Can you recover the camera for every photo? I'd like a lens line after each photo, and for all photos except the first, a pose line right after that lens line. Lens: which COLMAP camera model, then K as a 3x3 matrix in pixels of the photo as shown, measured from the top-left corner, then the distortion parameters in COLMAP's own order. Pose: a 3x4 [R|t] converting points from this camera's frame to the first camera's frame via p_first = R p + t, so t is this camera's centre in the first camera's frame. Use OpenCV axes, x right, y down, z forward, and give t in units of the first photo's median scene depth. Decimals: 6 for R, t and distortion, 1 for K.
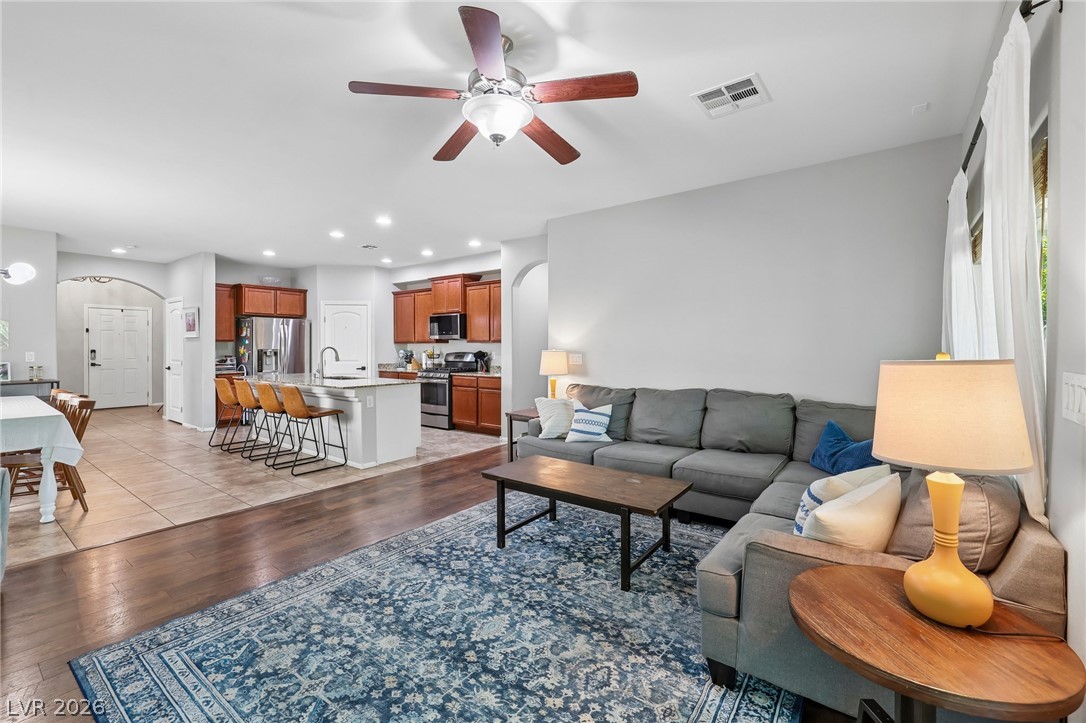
lens RADIAL K [[463.7, 0, 541.0], [0, 463.7, 350.8], [0, 0, 1]] dist [0.001607, -0.000020]
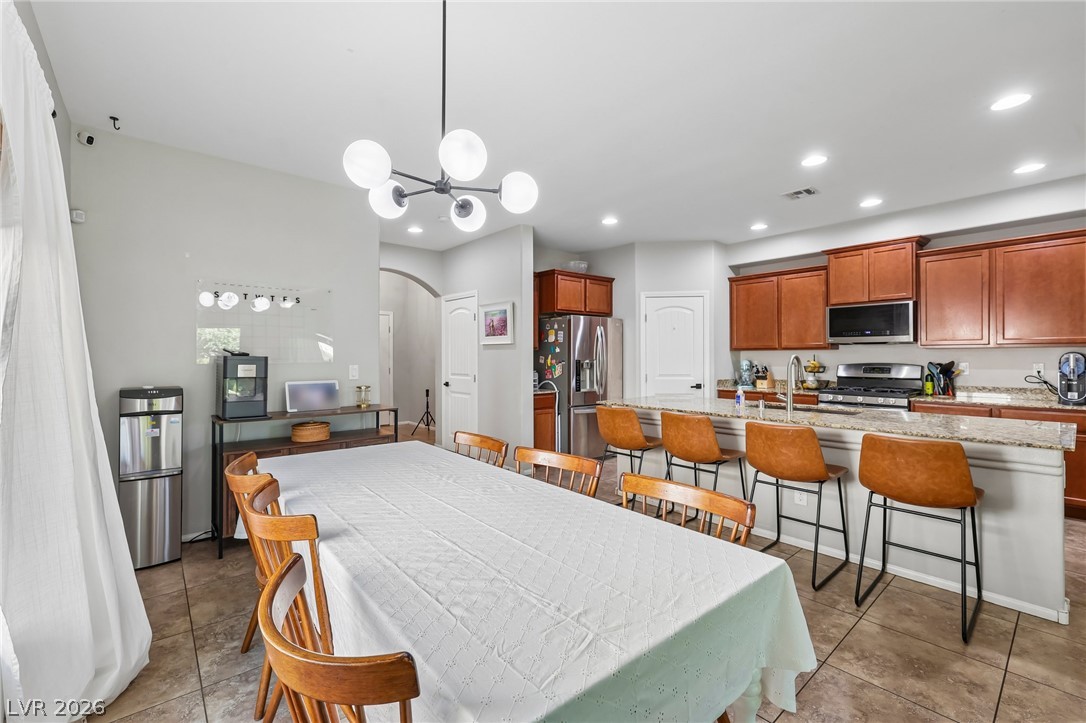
lens RADIAL K [[463.7, 0, 537.3], [0, 463.7, 356.2], [0, 0, 1]] dist [0.001607, -0.000020]
pose [[0.977329, -0.004787, -0.211674, -0.500915], [0.003468, 0.999972, -0.006603, -0.004273], [0.211699, 0.005720, 0.977318, 0.278231]]
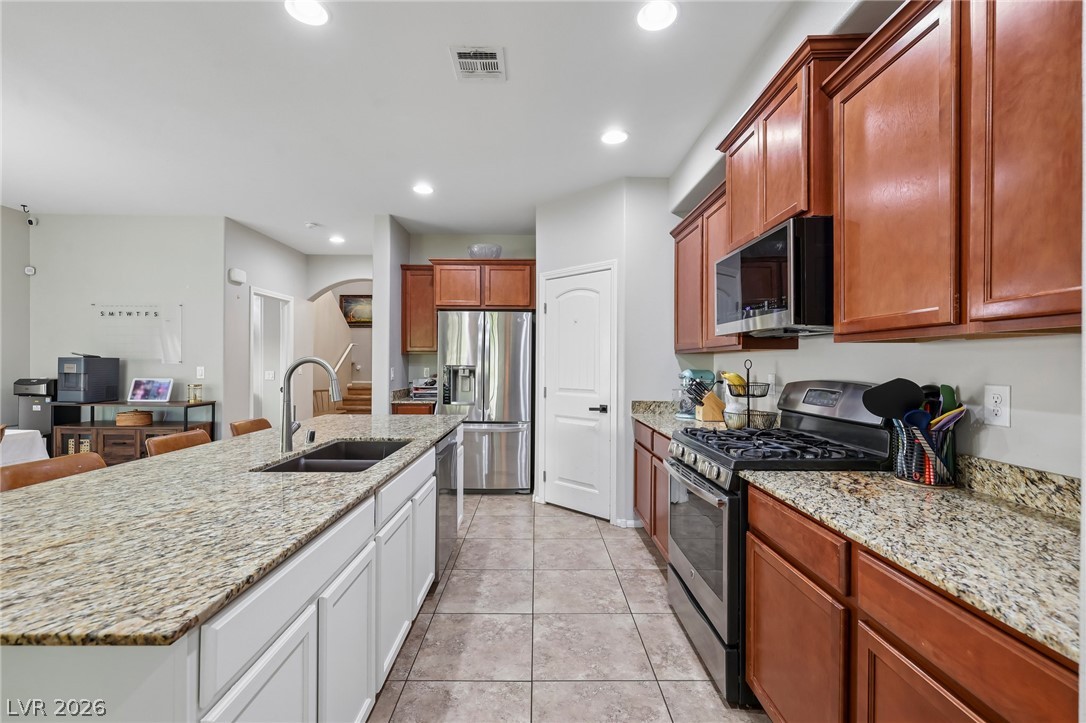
lens RADIAL K [[463.7, 0, 539.9], [0, 463.7, 364.3], [0, 0, 1]] dist [0.001607, -0.000020]
pose [[0.610447, 0.004426, -0.792045, -0.064392], [-0.010550, 0.999941, -0.002544, -0.004247], [0.791987, 0.009909, 0.610457, 0.713287]]
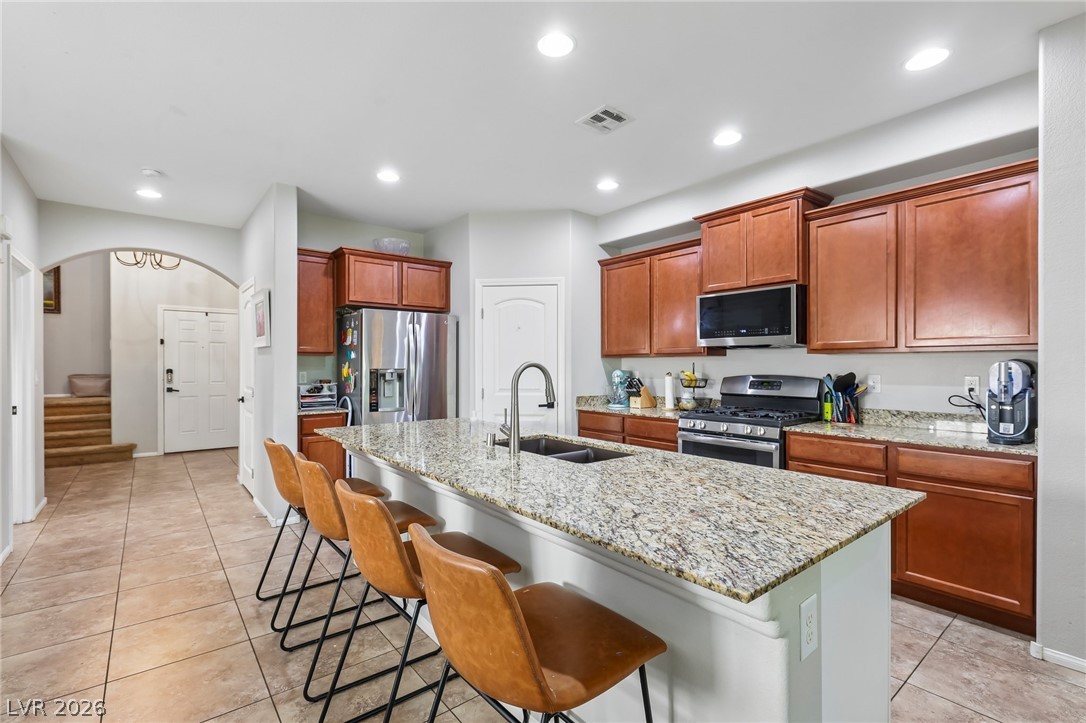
lens RADIAL K [[490.3, 0, 537.6], [0, 490.3, 369.1], [0, 0, 1]] dist [0.001020, 0.000029]
pose [[0.969907, 0.000594, -0.243477, -0.277284], [-0.000498, 1.000000, 0.000455, -0.003265], [0.243477, -0.000320, 0.969907, 0.484101]]
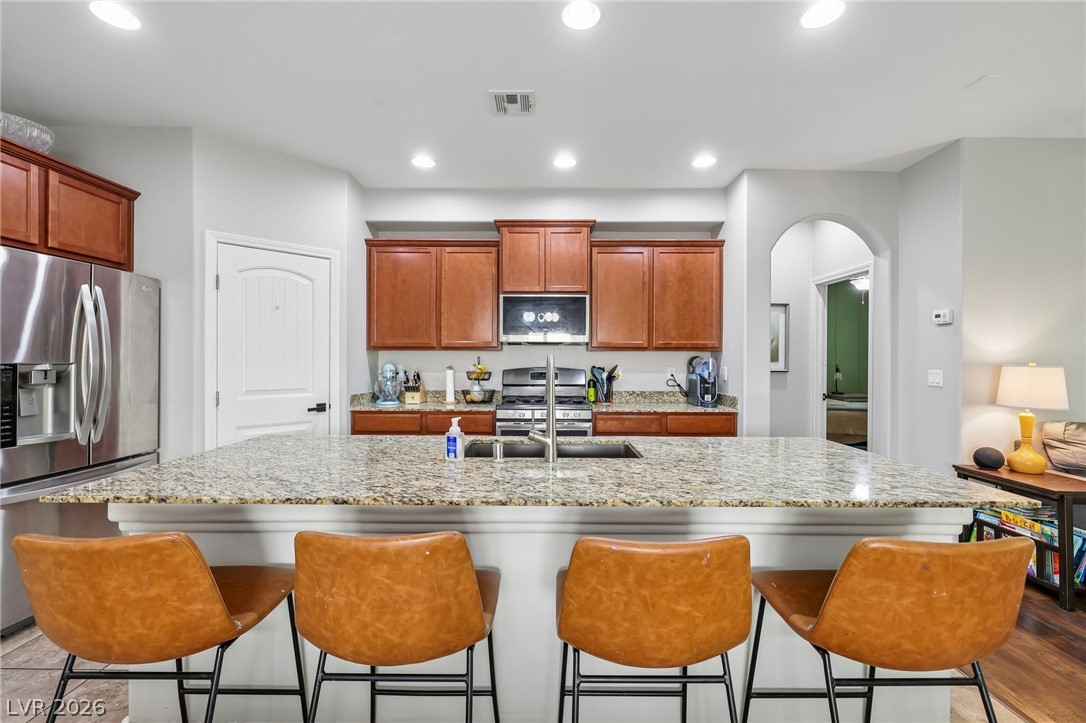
lens RADIAL K [[463.7, 0, 543.5], [0, 463.7, 359.5], [0, 0, 1]] dist [0.001607, -0.000020]
pose [[0.798501, 0.002396, 0.601988, -0.503460], [0.000907, 0.999986, -0.005183, -0.003802], [-0.601992, 0.004685, 0.798488, 0.575373]]
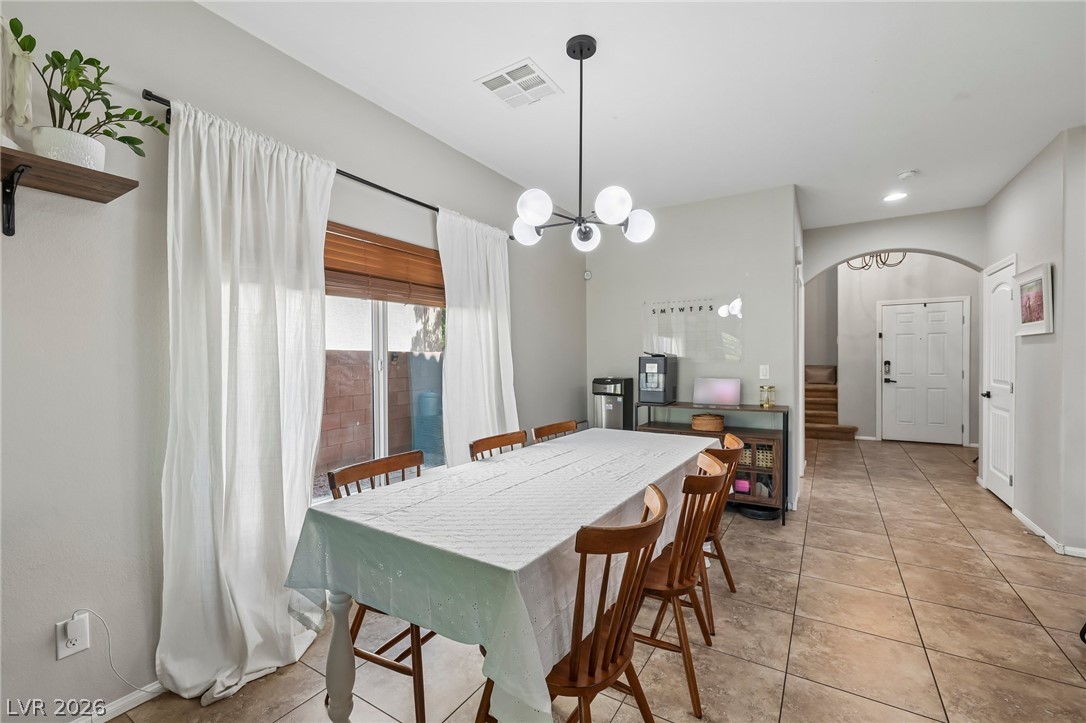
lens RADIAL K [[463.7, 0, 538.3], [0, 463.7, 366.0], [0, 0, 1]] dist [0.001607, -0.000020]
pose [[0.091036, 0.010093, -0.995796, -0.314889], [0.001391, 0.999946, 0.010262, -0.002878], [0.995847, -0.002319, 0.091017, 0.435640]]
